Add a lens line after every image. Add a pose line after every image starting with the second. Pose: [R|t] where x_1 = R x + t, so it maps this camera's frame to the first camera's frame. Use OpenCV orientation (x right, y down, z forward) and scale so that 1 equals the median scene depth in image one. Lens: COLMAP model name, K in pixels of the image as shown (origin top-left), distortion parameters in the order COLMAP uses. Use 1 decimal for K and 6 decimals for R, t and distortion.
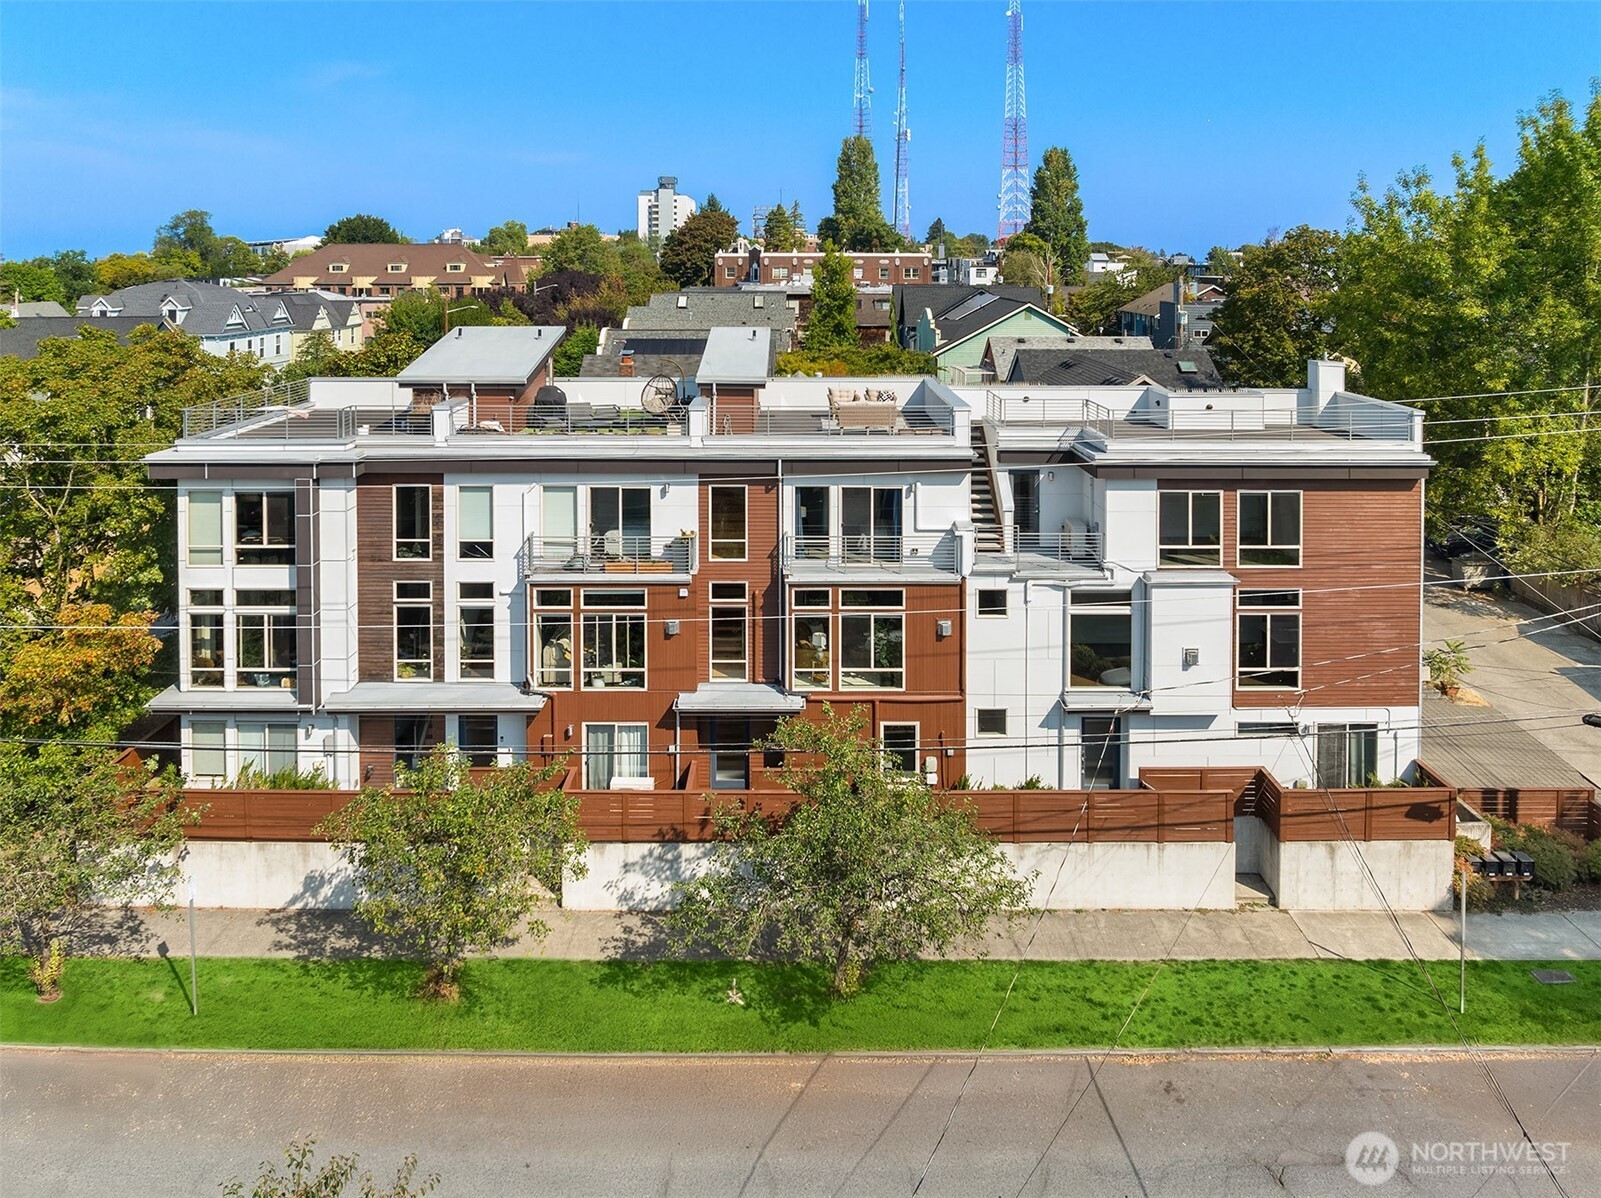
lens RADIAL K [[1158.8, 0, 800.5], [0, 1158.8, 599.0], [0, 0, 1]] dist [-0.015108, -0.006825]
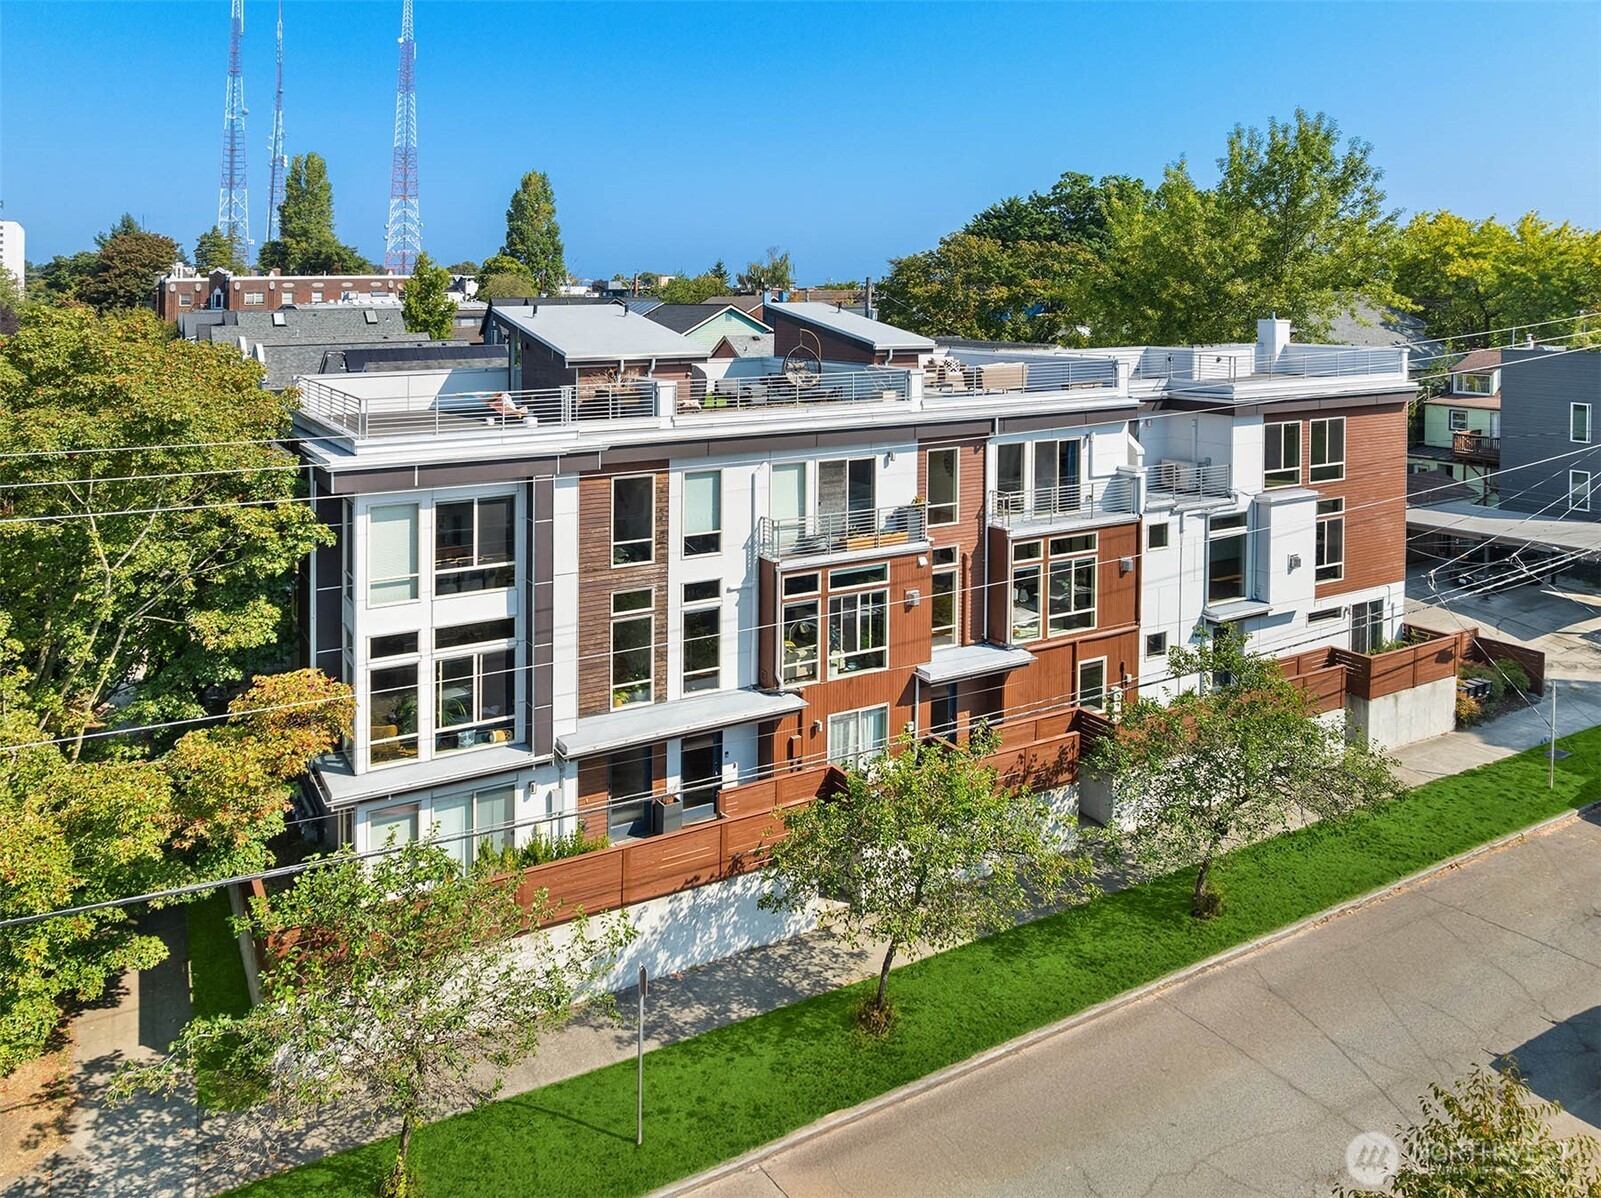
lens RADIAL K [[1111.0, 0, 885.8], [0, 1111.0, 599.9], [0, 0, 1]] dist [-0.025986, -0.001342]
pose [[0.870607, -0.140906, 0.471369, -0.564117], [0.143751, 0.989153, 0.030183, -0.005844], [-0.470509, 0.041482, 0.881420, 0.190666]]
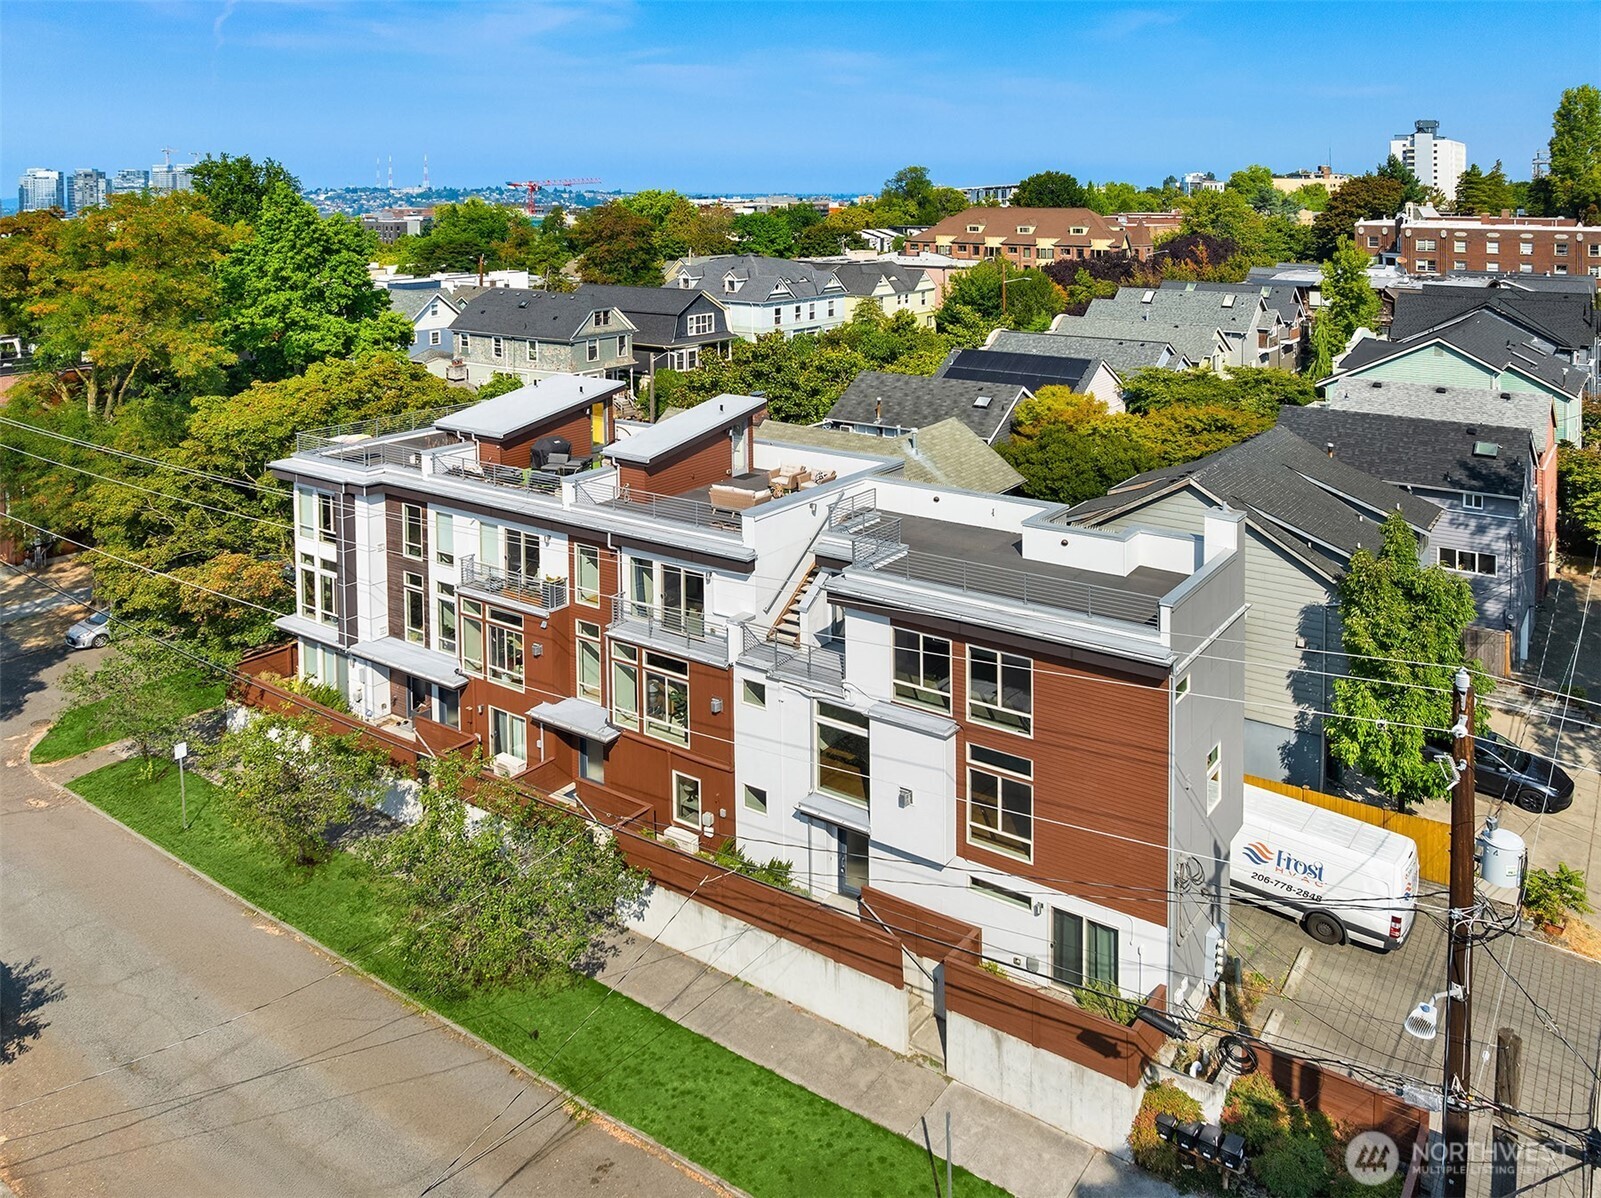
lens RADIAL K [[1070.9, 0, 768.9], [0, 1070.9, 557.5], [0, 0, 1]] dist [-0.002178, -0.004584]
pose [[0.836437, 0.180319, -0.517550, 0.669826], [-0.168302, 0.983207, 0.070557, -0.194552], [0.521582, 0.028089, 0.852739, 0.143282]]
